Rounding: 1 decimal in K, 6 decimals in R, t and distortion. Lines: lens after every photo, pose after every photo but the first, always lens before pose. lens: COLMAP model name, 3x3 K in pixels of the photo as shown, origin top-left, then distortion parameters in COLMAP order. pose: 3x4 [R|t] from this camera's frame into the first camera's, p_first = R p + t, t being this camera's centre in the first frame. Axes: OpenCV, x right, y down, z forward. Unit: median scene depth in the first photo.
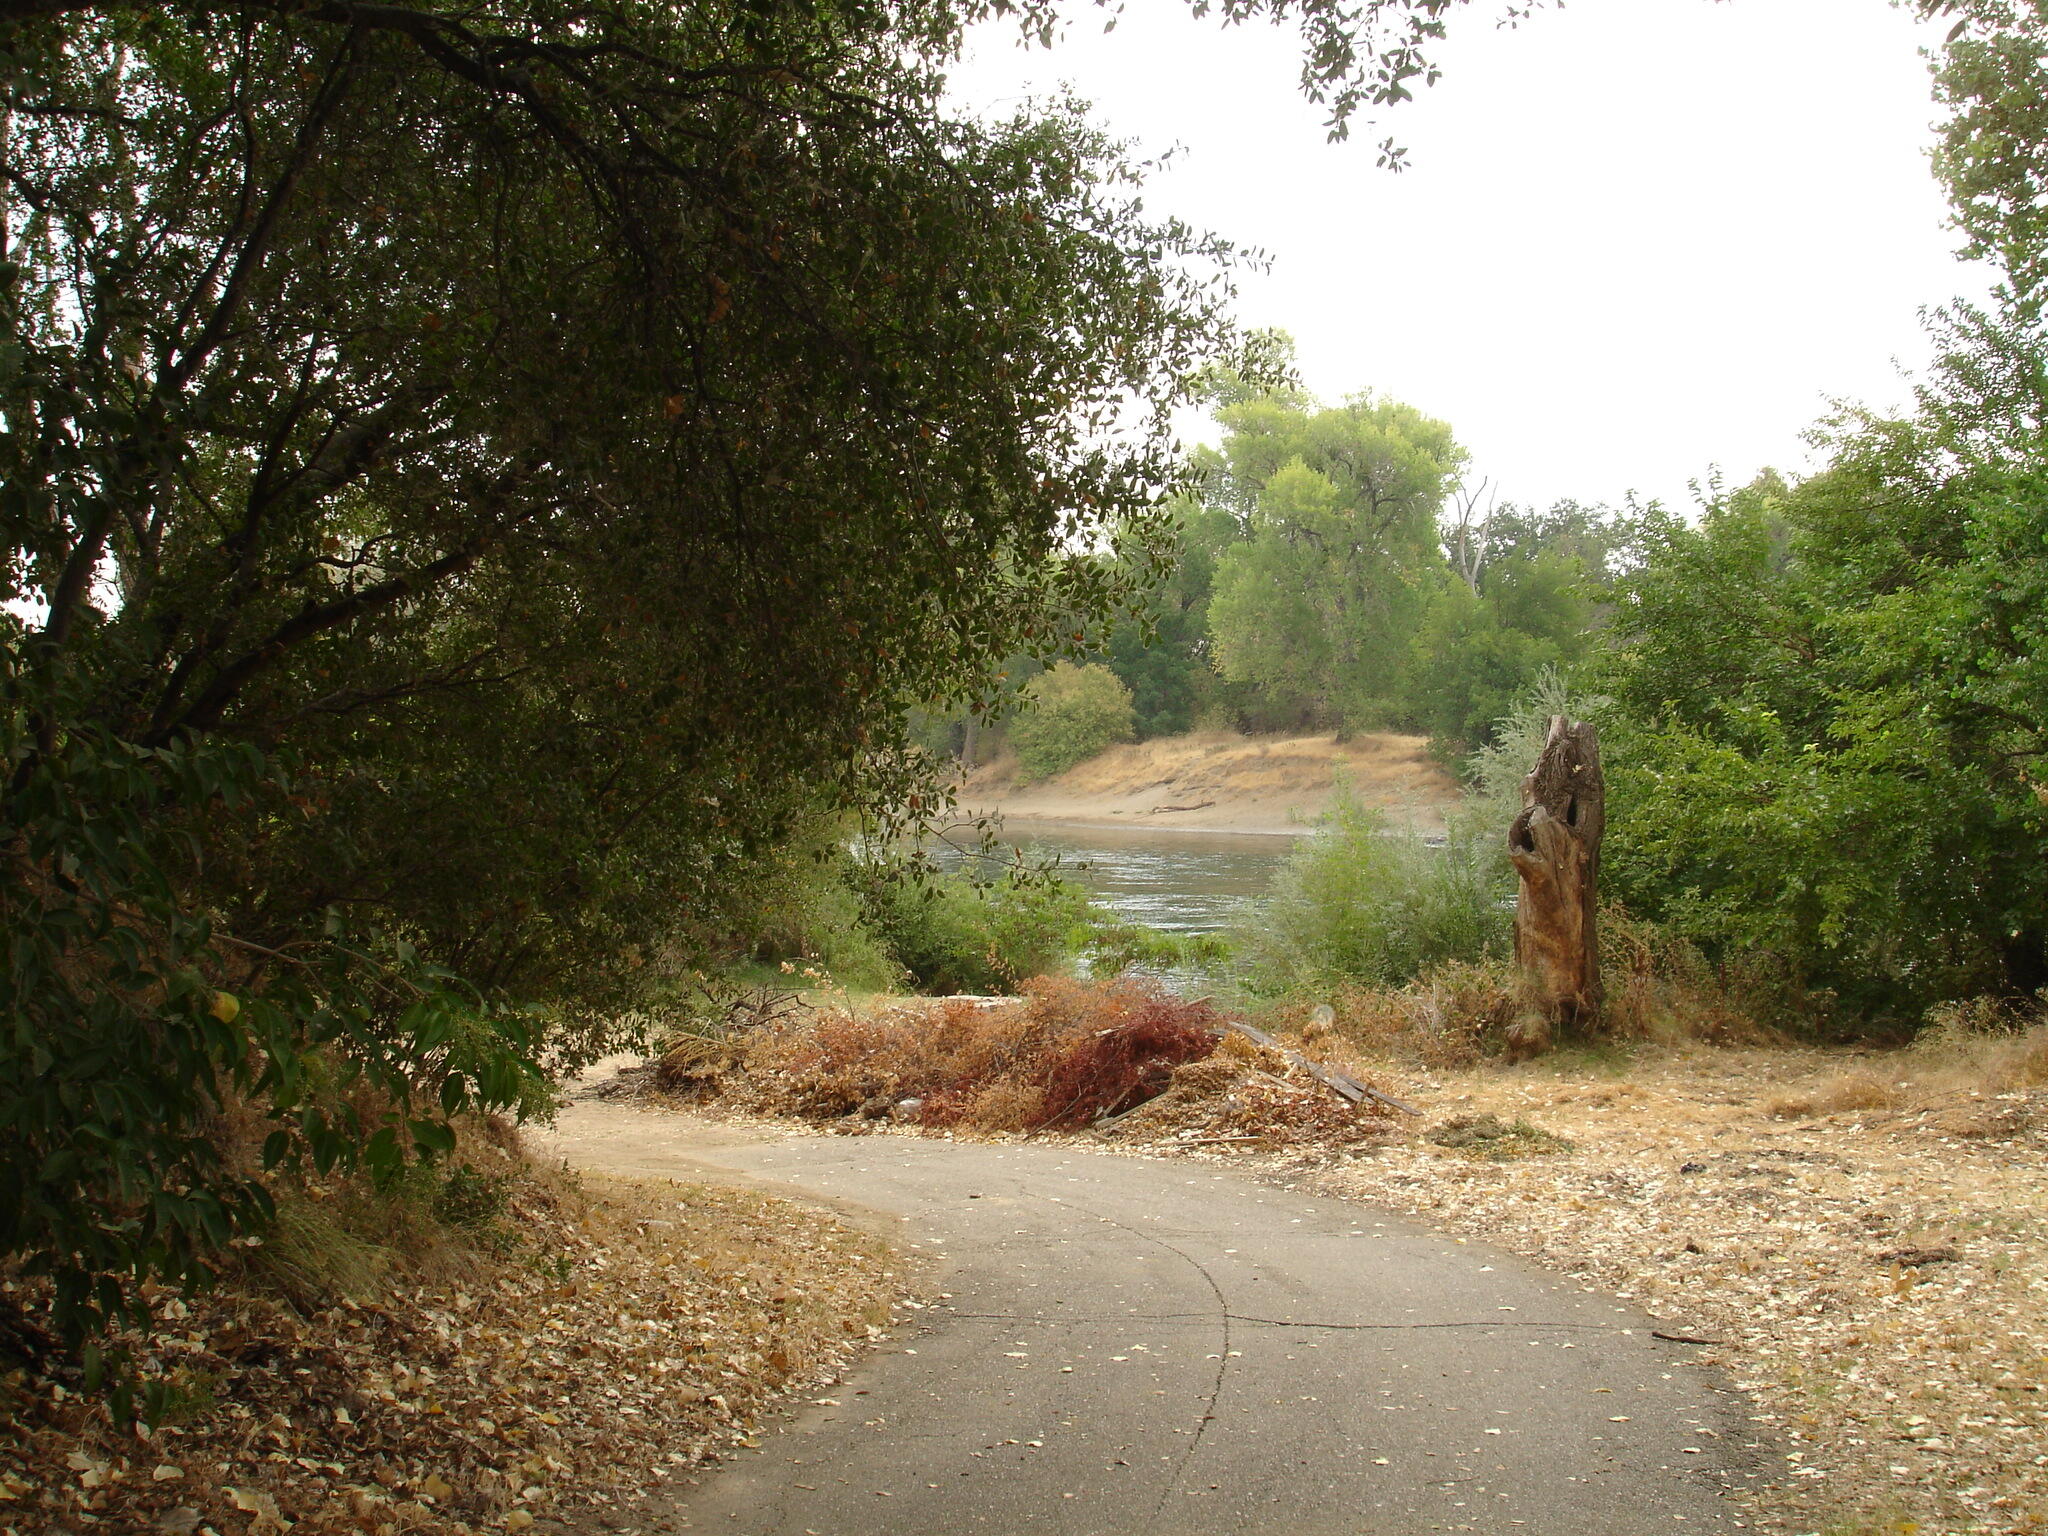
lens RADIAL K [[2313.8, 0, 1022.1], [0, 2313.8, 764.5], [0, 0, 1]] dist [-0.102034, 0.000000]
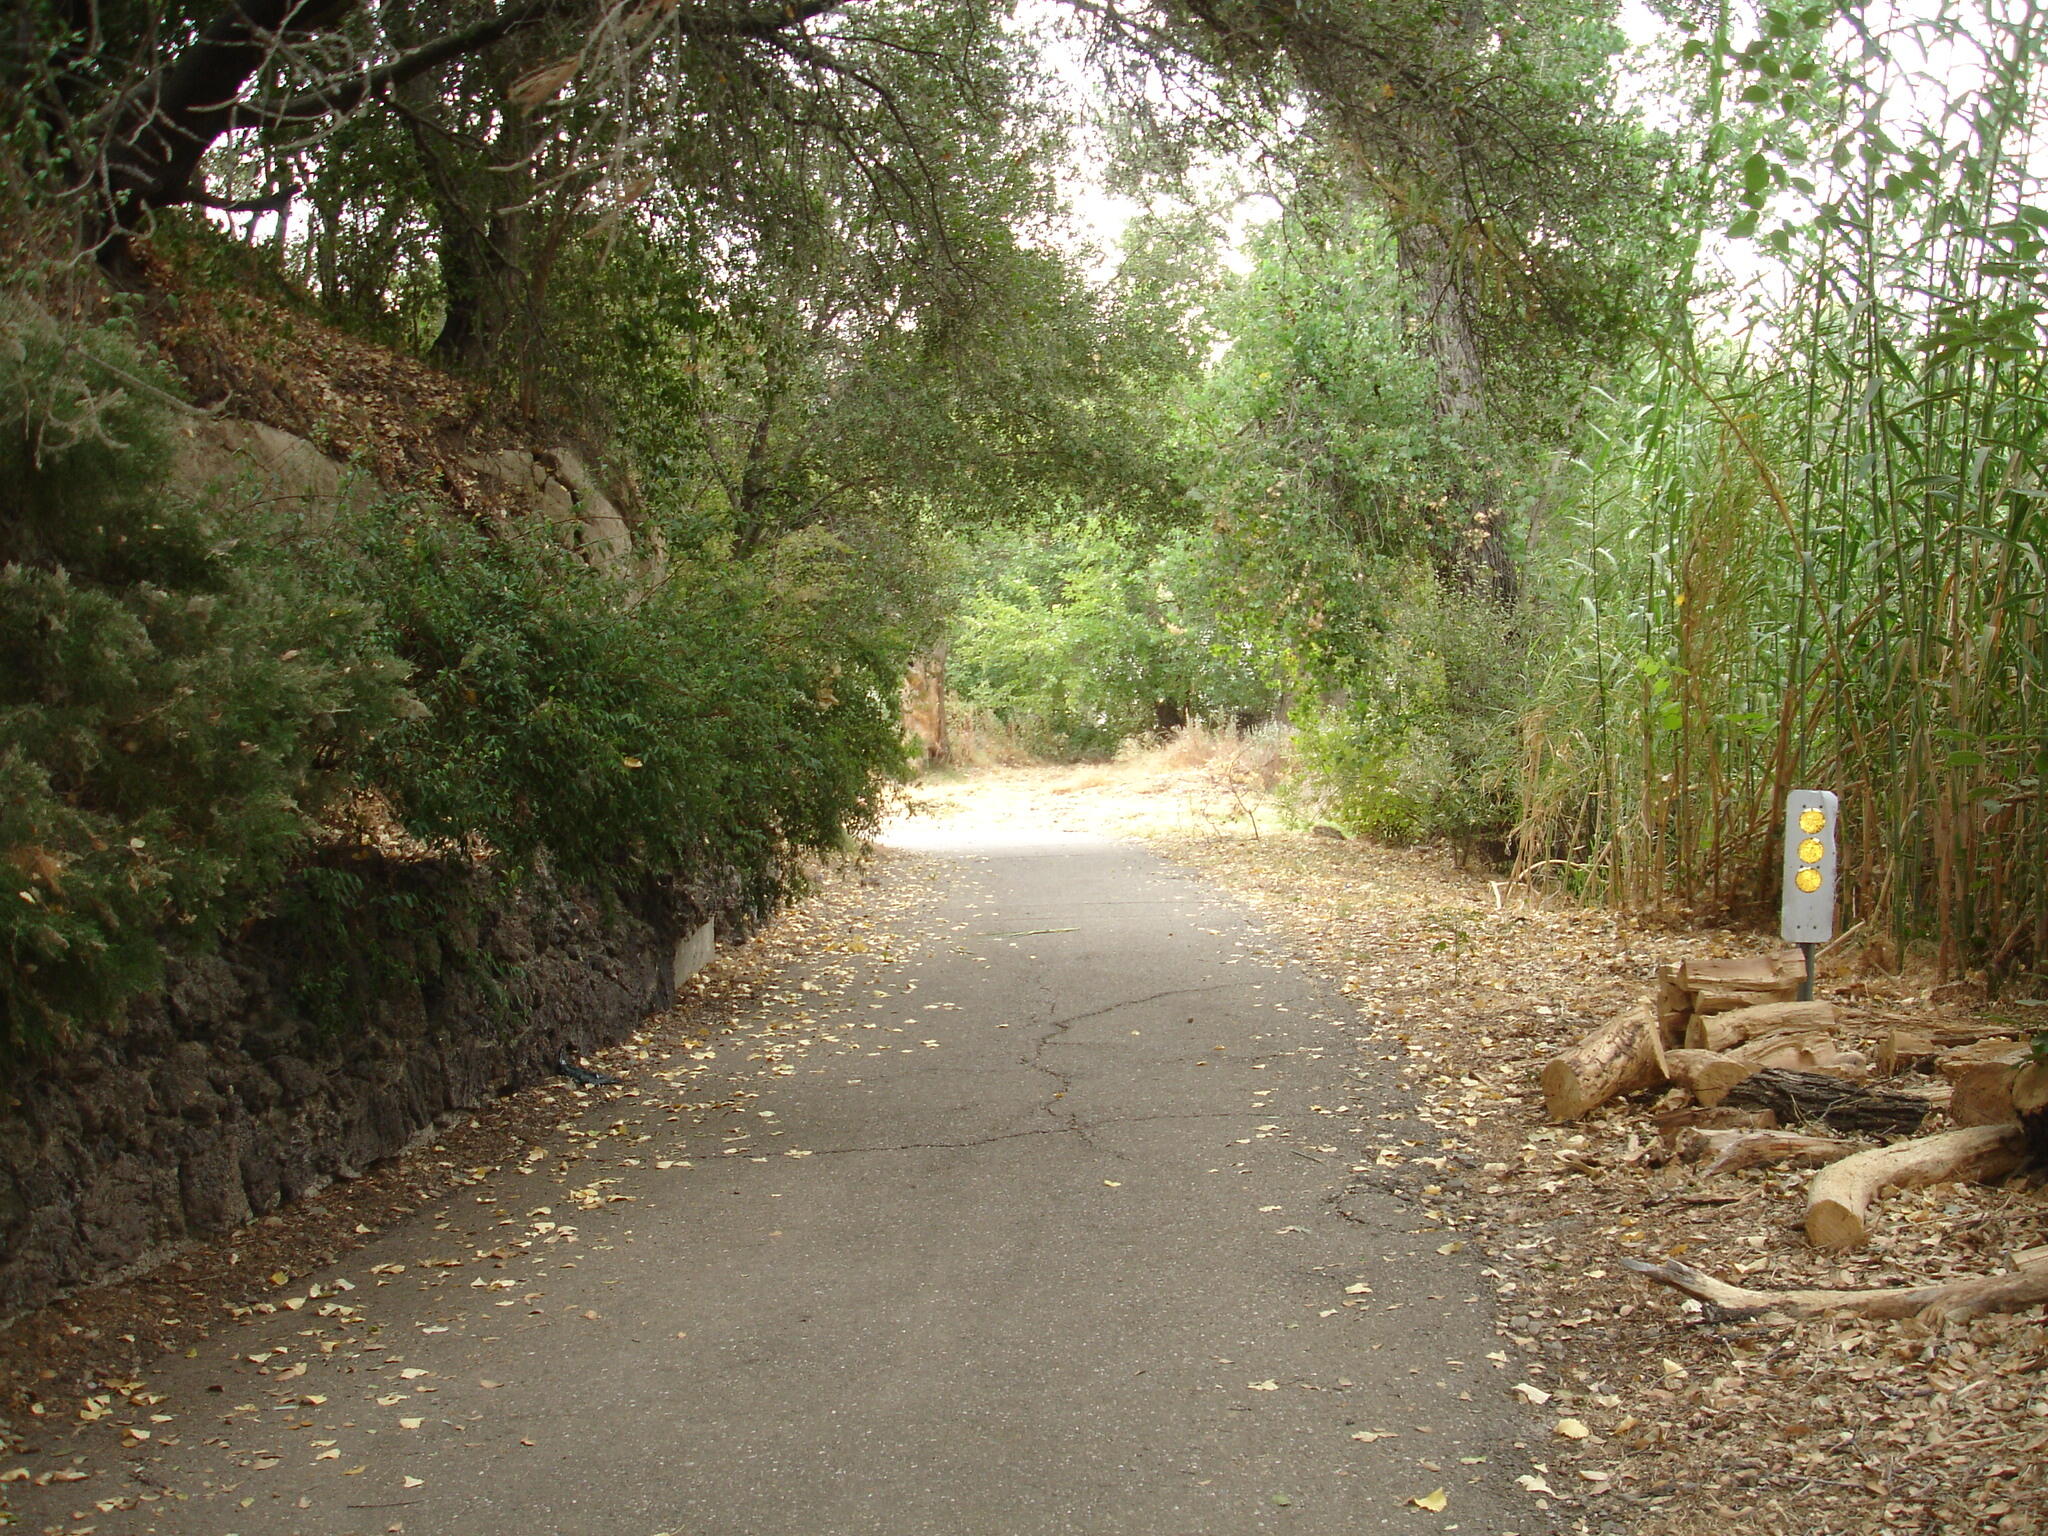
lens RADIAL K [[2313.8, 0, 1024.1], [0, 2313.8, 769.1], [0, 0, 1]] dist [-0.102034, 0.000000]
pose [[0.938097, -0.059565, 0.341212, -0.330405], [0.026166, 0.994474, 0.101665, -0.066632], [-0.345383, -0.086444, 0.934472, -0.766096]]
